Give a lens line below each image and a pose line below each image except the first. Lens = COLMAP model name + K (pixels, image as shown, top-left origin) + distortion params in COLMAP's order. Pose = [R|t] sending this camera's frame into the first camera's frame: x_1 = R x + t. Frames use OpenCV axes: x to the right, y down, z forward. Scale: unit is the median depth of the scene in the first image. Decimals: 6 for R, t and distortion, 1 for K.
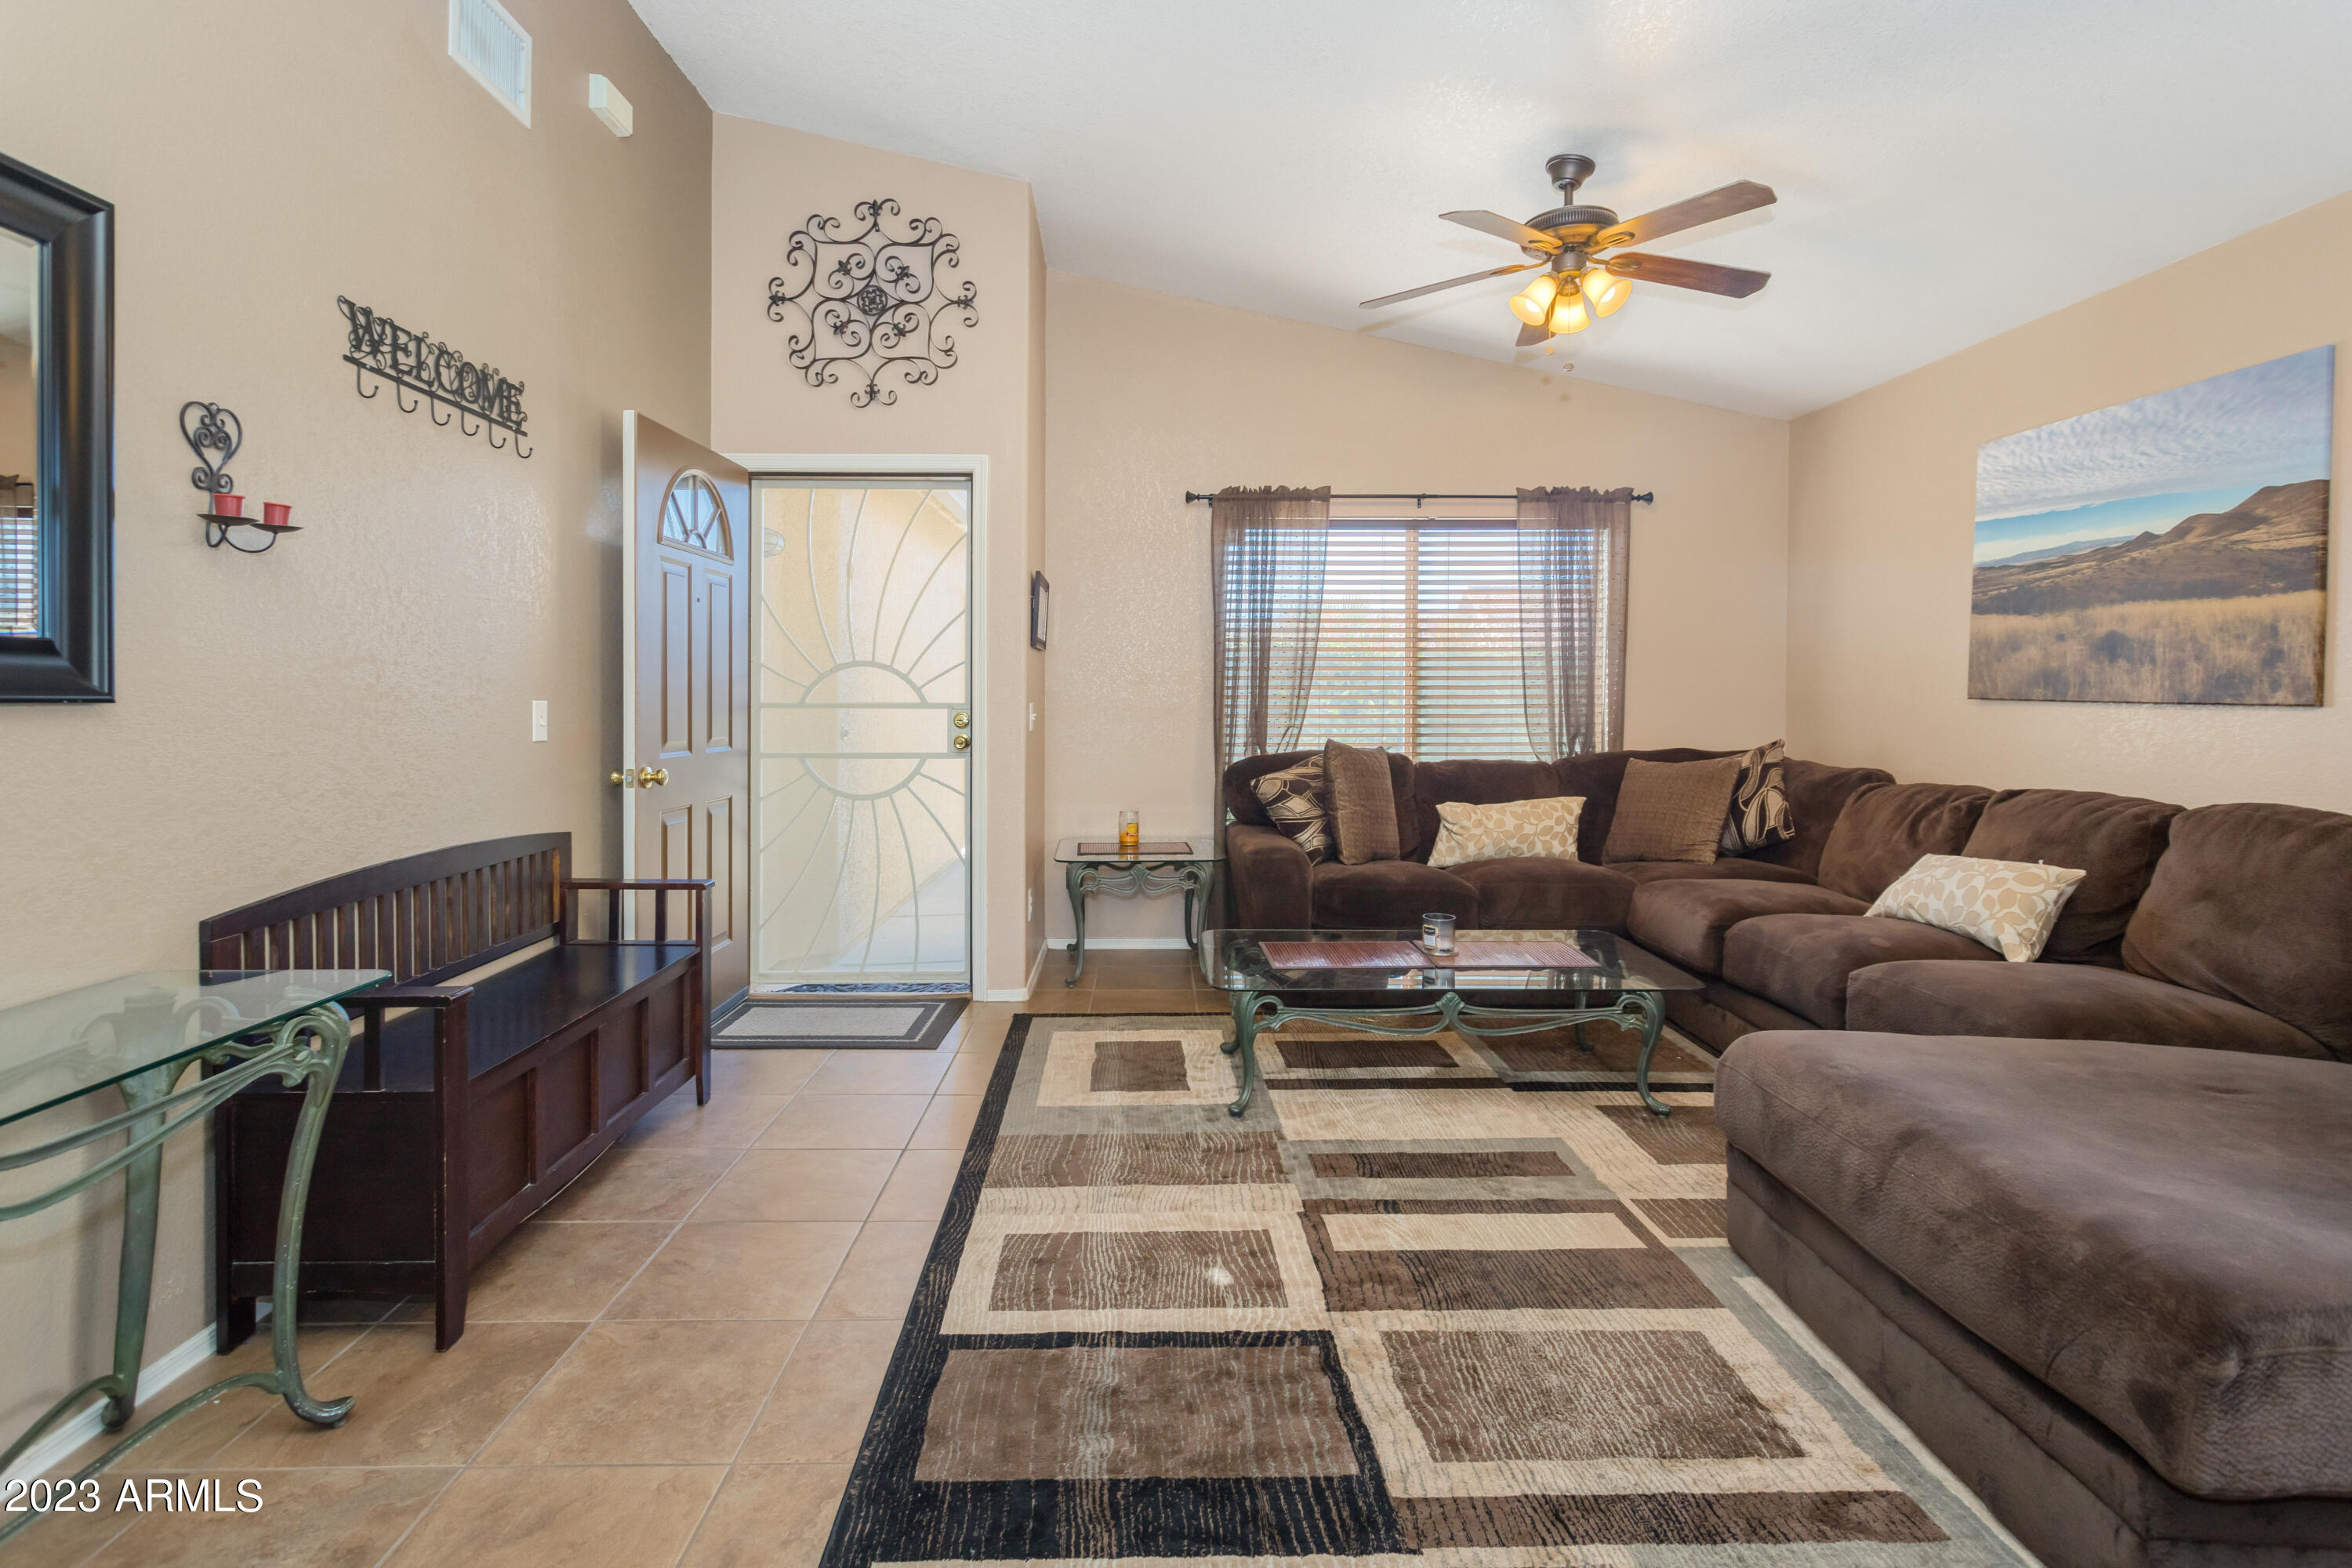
lens RADIAL K [[1135.3, 0, 1171.4], [0, 1135.3, 720.7], [0, 0, 1]] dist [0.001120, 0.001144]
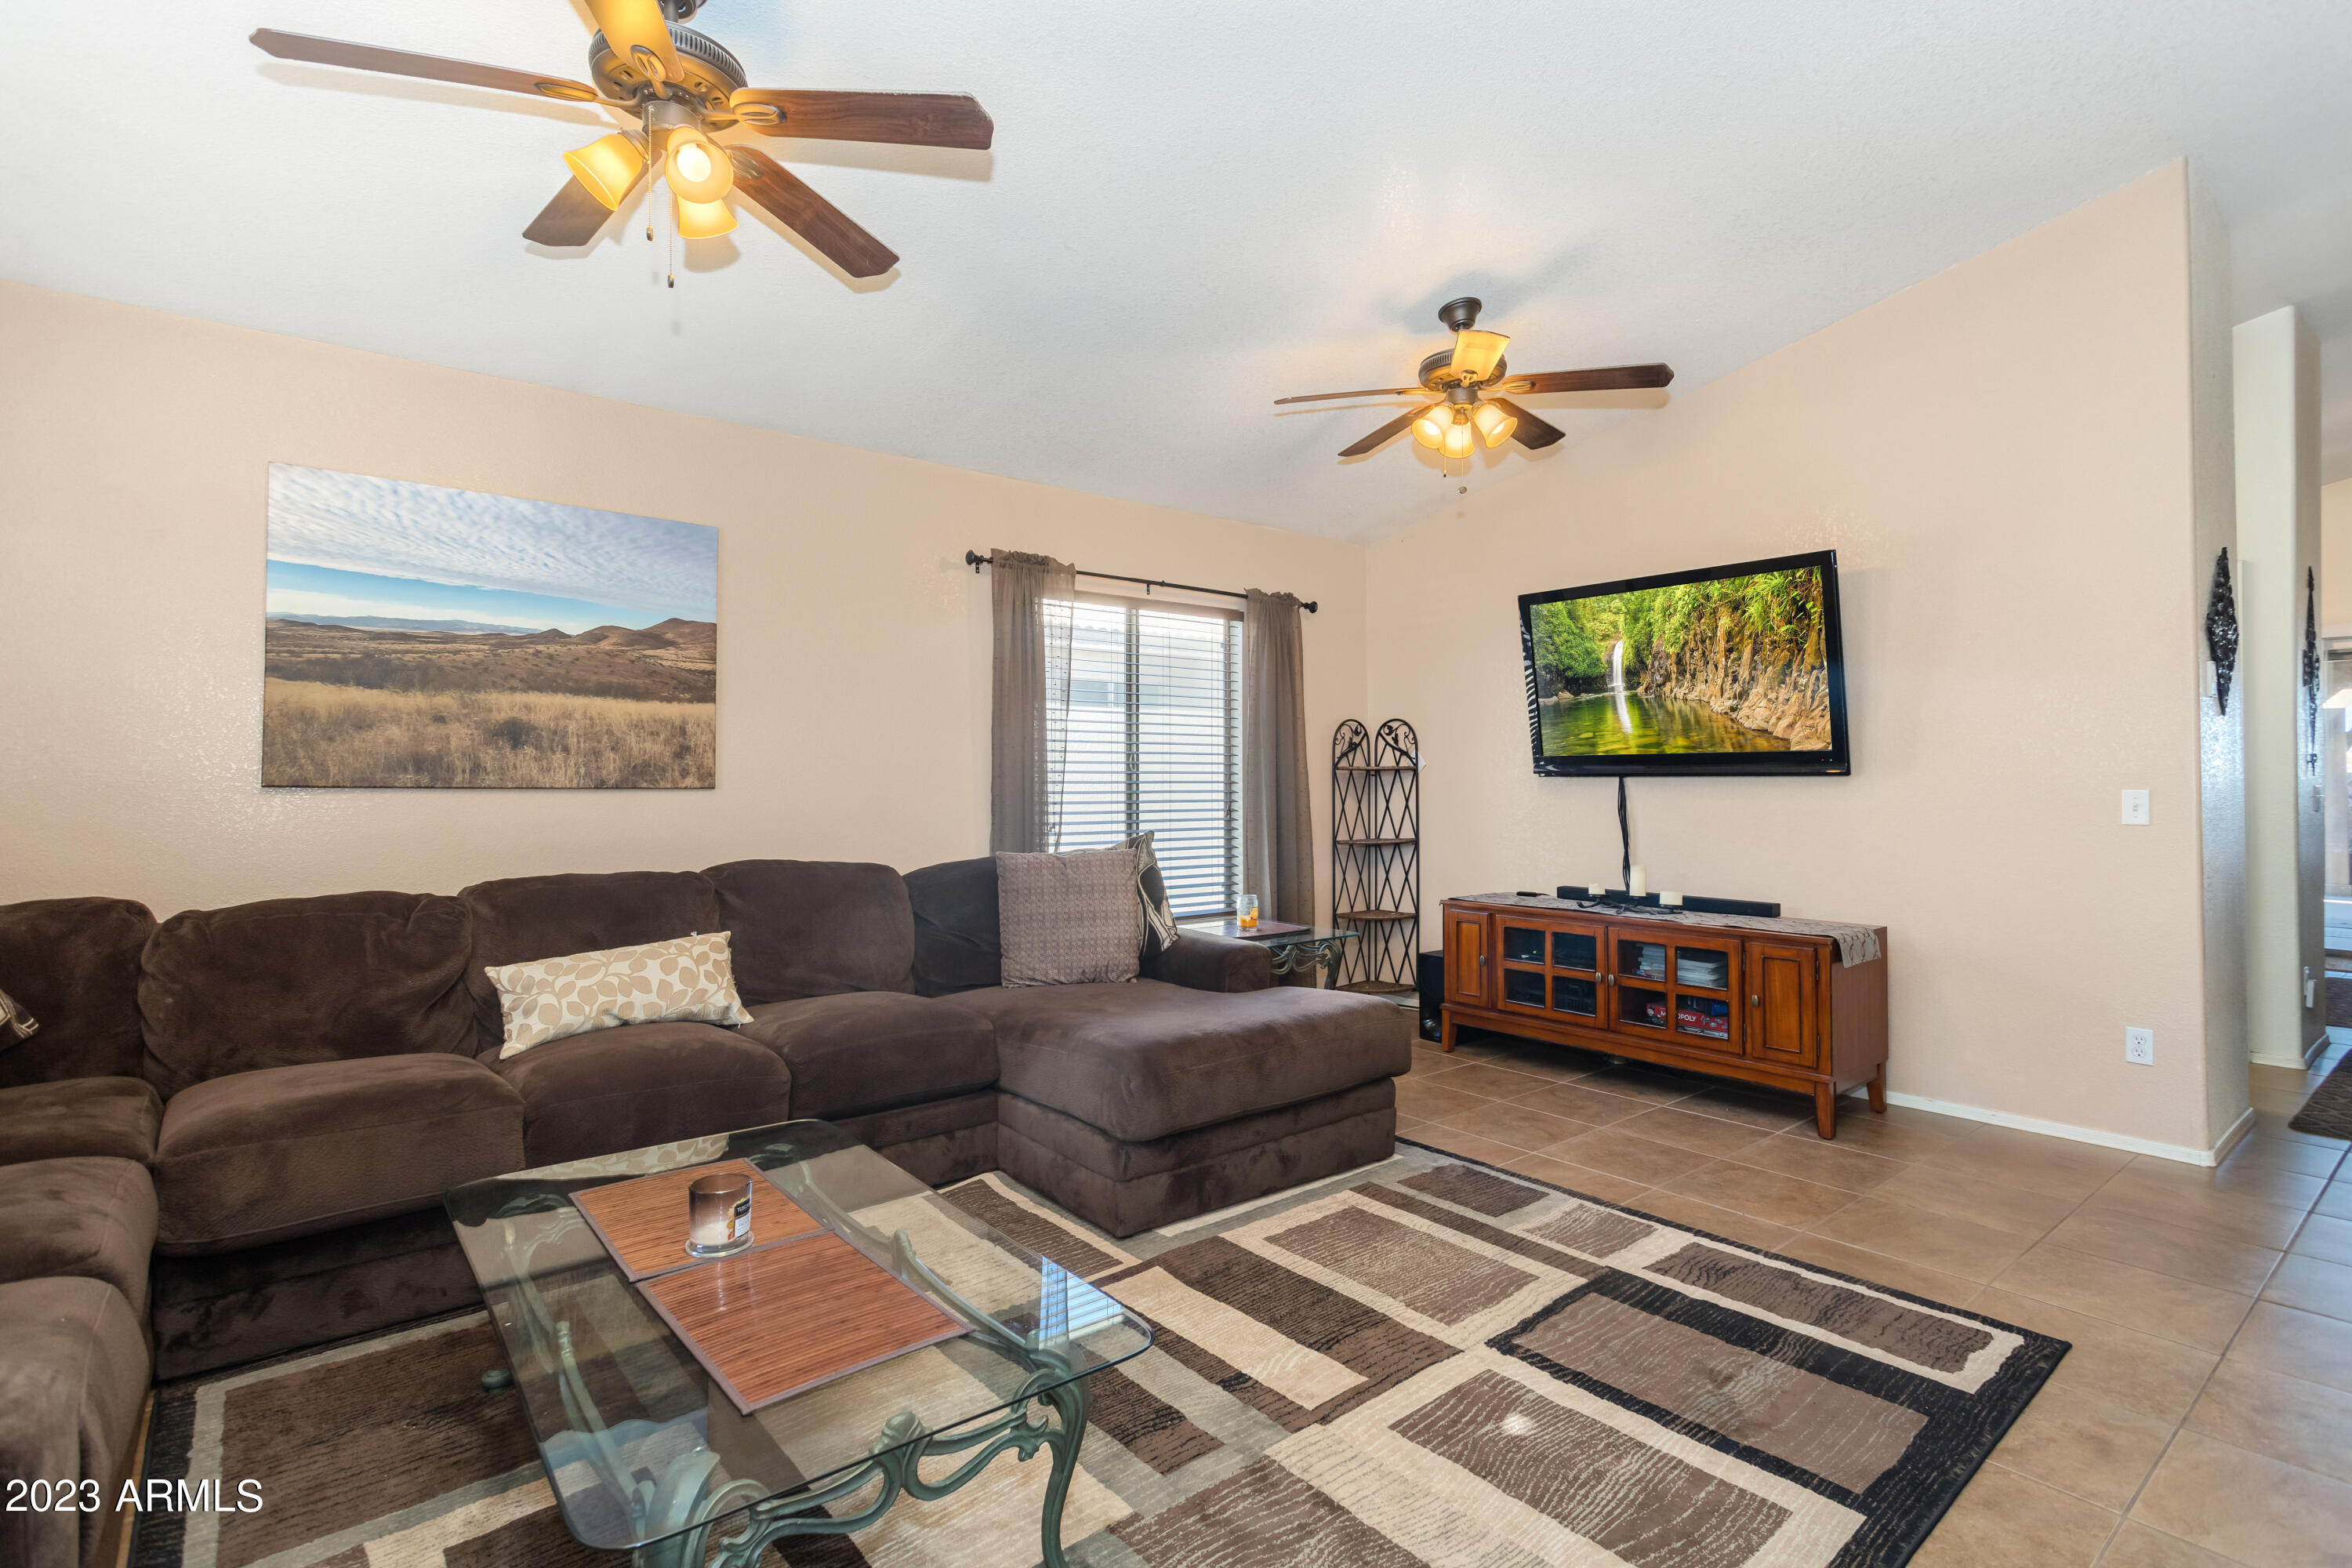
lens RADIAL K [[1132.5, 0, 1167.5], [0, 1132.5, 786.3], [0, 0, 1]] dist [0.004639, 0.000739]
pose [[-0.610136, -0.006268, 0.792272, -0.333929], [0.019001, 0.999565, 0.022541, -0.029287], [-0.792069, 0.028807, -0.609752, 1.148576]]
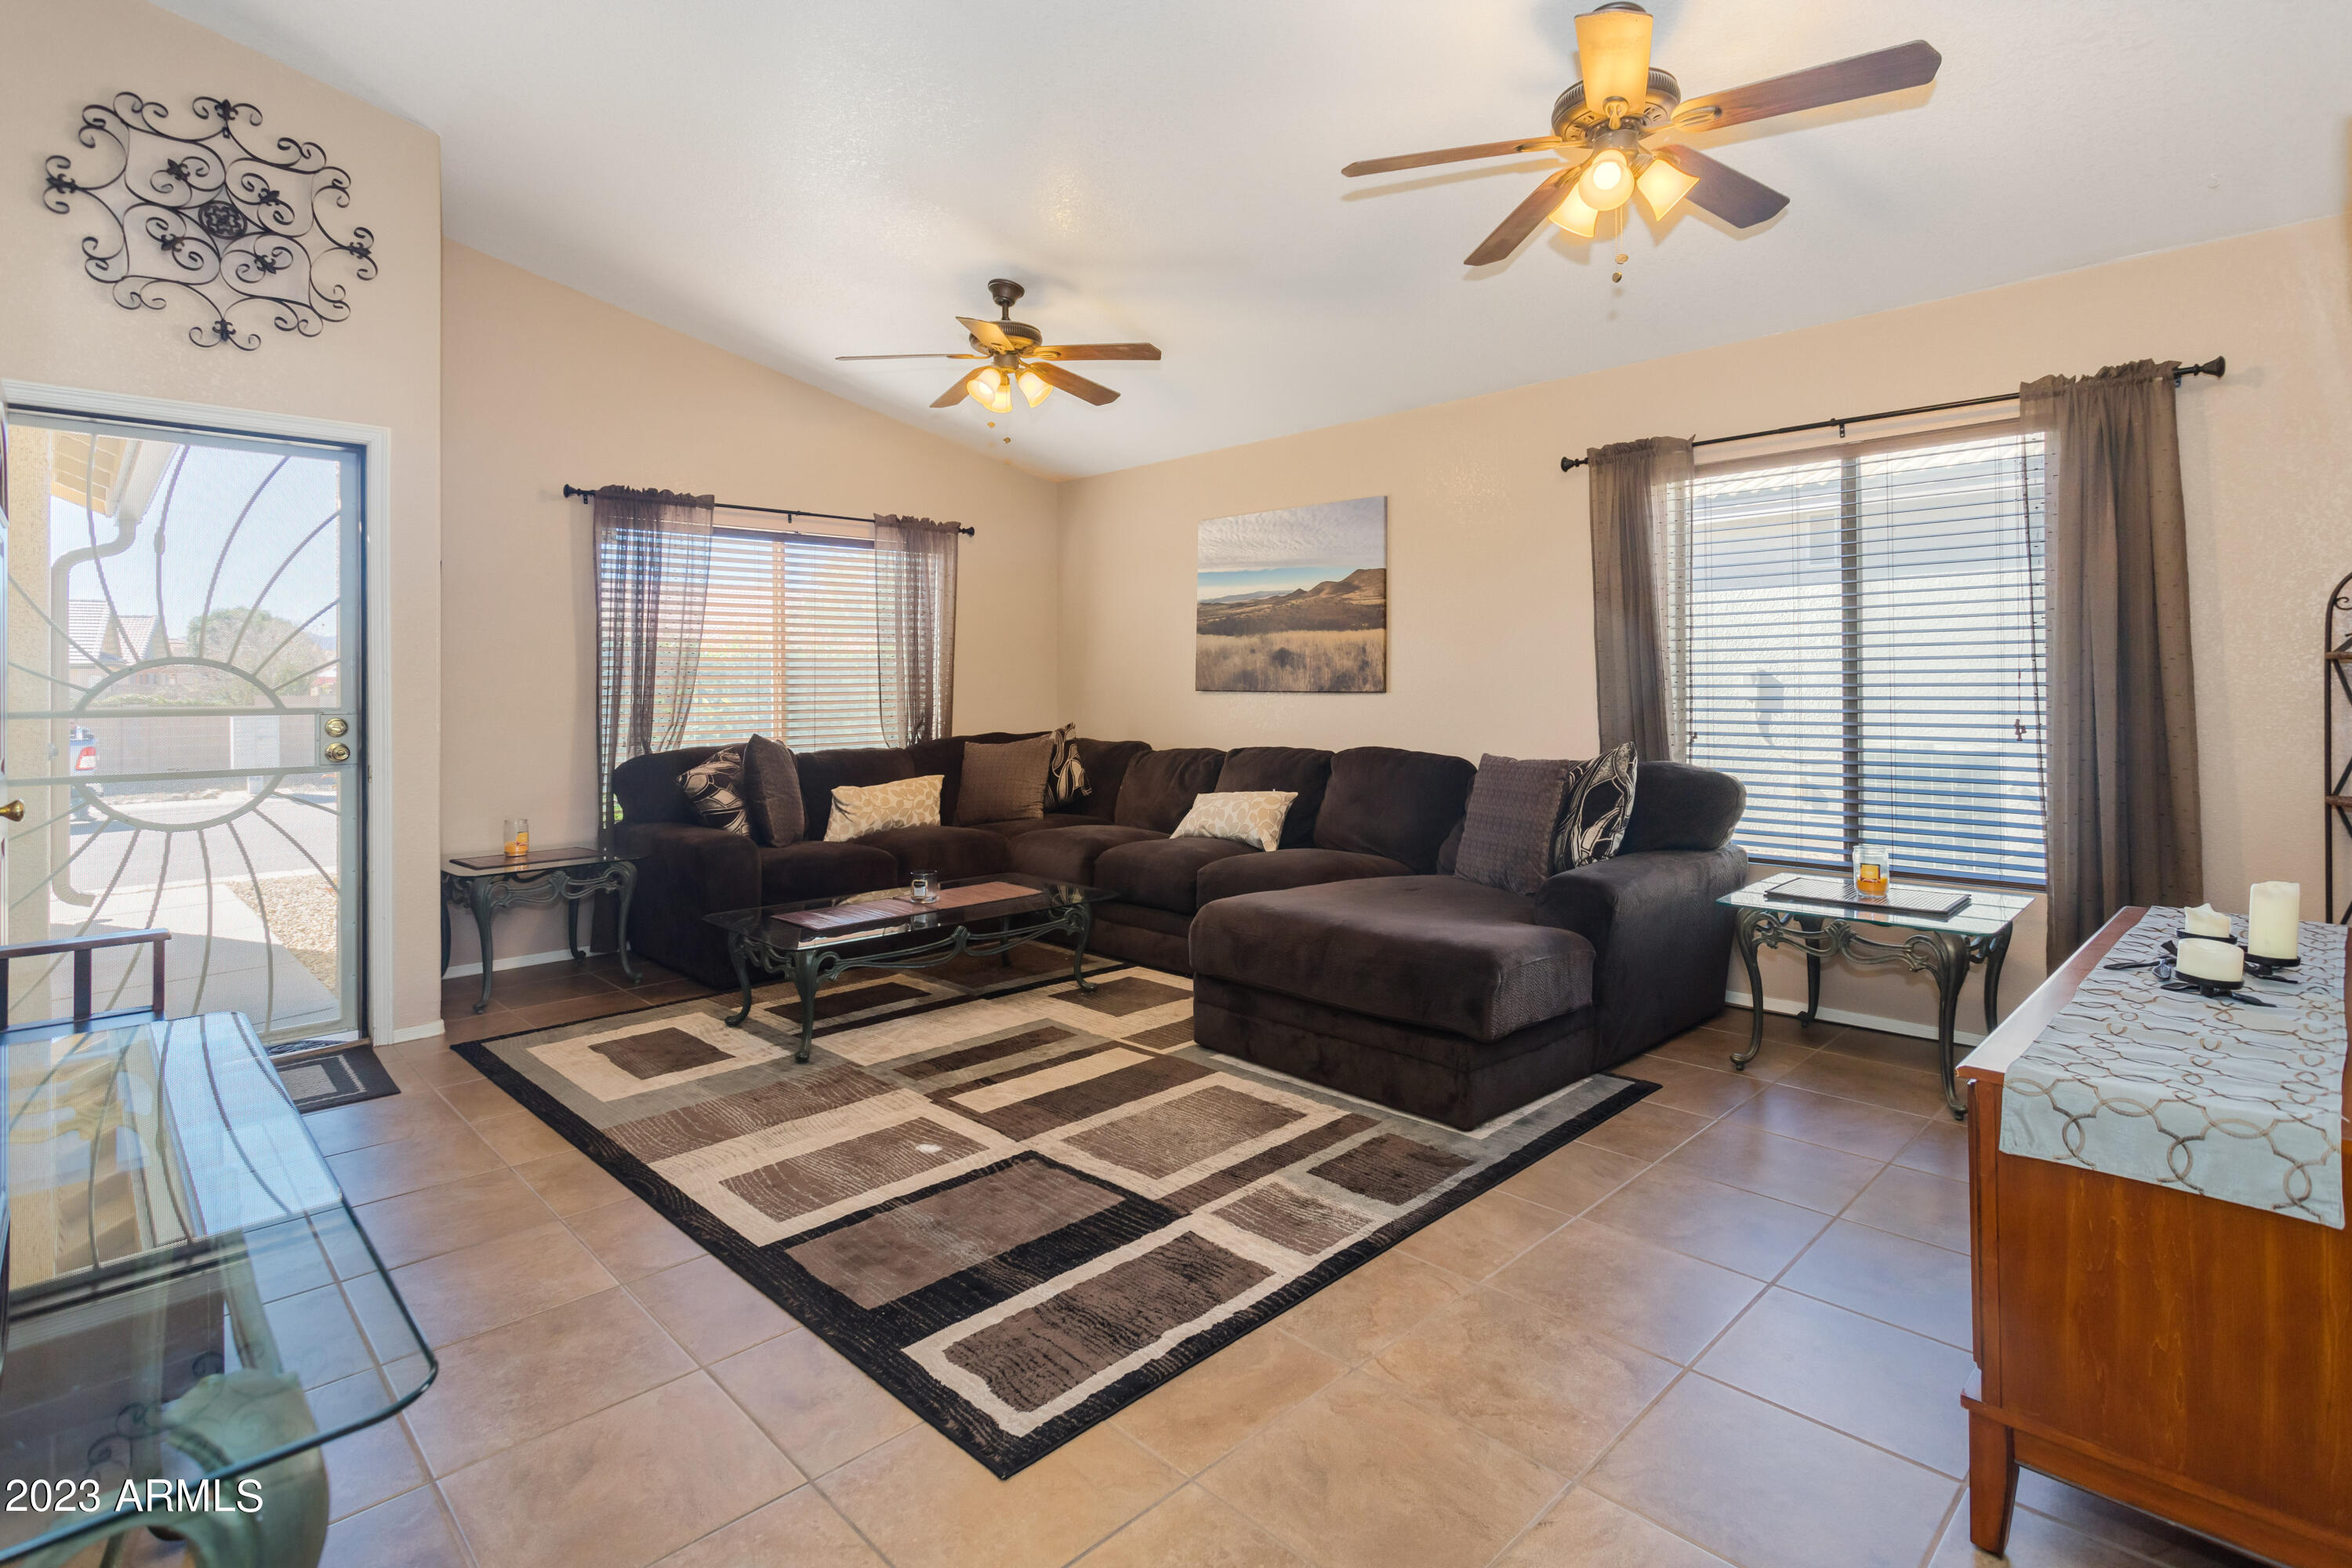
lens RADIAL K [[1135.3, 0, 1171.4], [0, 1135.3, 720.7], [0, 0, 1]] dist [0.001120, 0.001144]
pose [[0.731660, -0.028322, 0.681081, -0.397179], [0.026143, 0.999567, 0.013482, -0.000863], [-0.681168, 0.007941, 0.732084, -0.082220]]
